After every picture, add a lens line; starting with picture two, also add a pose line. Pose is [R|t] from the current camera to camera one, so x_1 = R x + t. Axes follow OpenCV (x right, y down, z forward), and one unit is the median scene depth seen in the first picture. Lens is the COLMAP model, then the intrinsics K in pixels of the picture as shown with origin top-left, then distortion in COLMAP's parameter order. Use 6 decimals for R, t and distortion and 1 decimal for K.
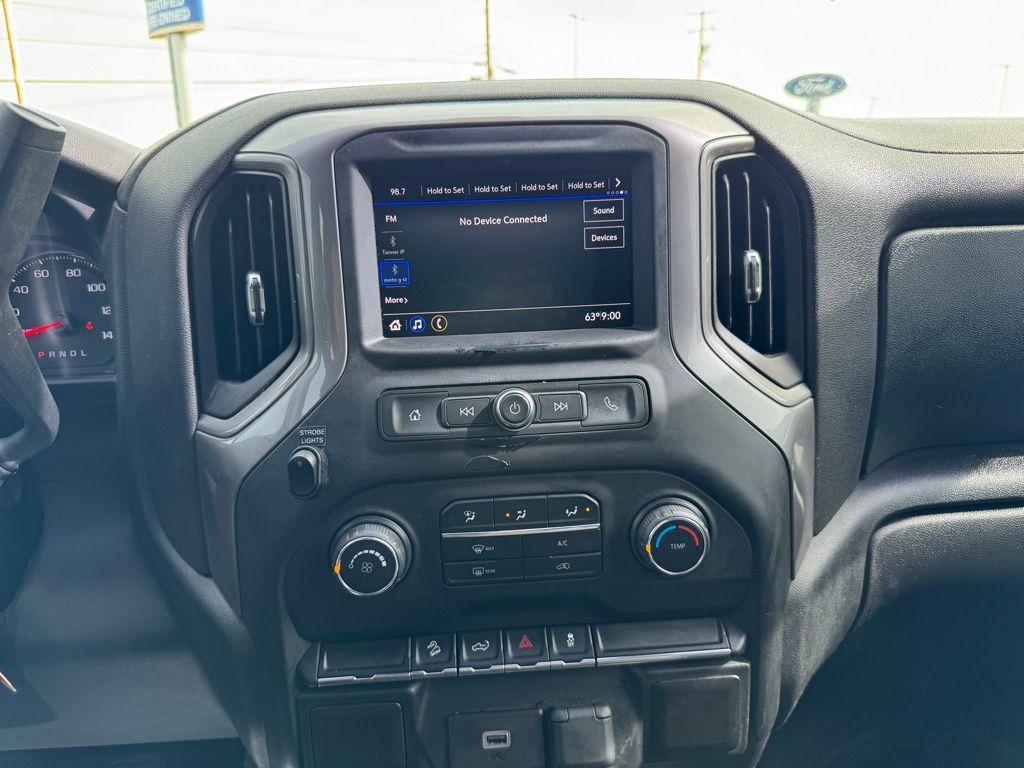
lens RADIAL K [[741.5, 0, 512.0], [0, 741.5, 384.0], [0, 0, 1]] dist [0.115399, -0.248986]
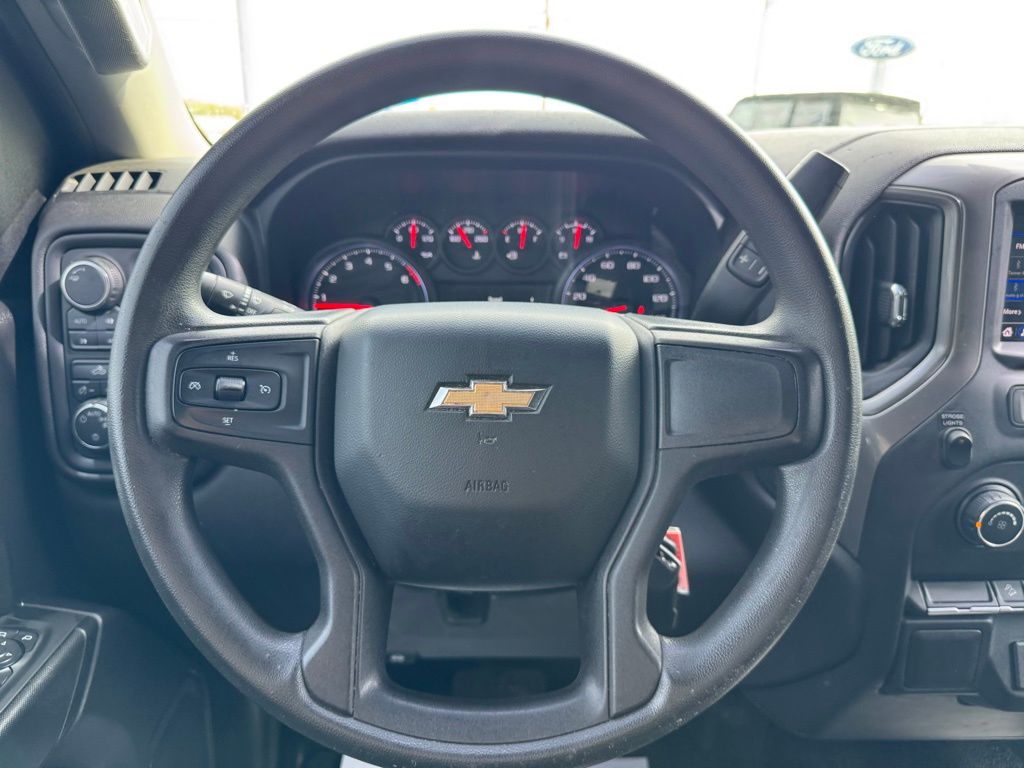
lens RADIAL K [[735.7, 0, 512.0], [0, 735.7, 384.0], [0, 0, 1]] dist [0.055250, -0.106524]
pose [[0.997429, 0.052417, -0.048874, -0.905946], [-0.049347, 0.996853, 0.062039, -0.028532], [0.051972, -0.059468, 0.996876, -0.259346]]
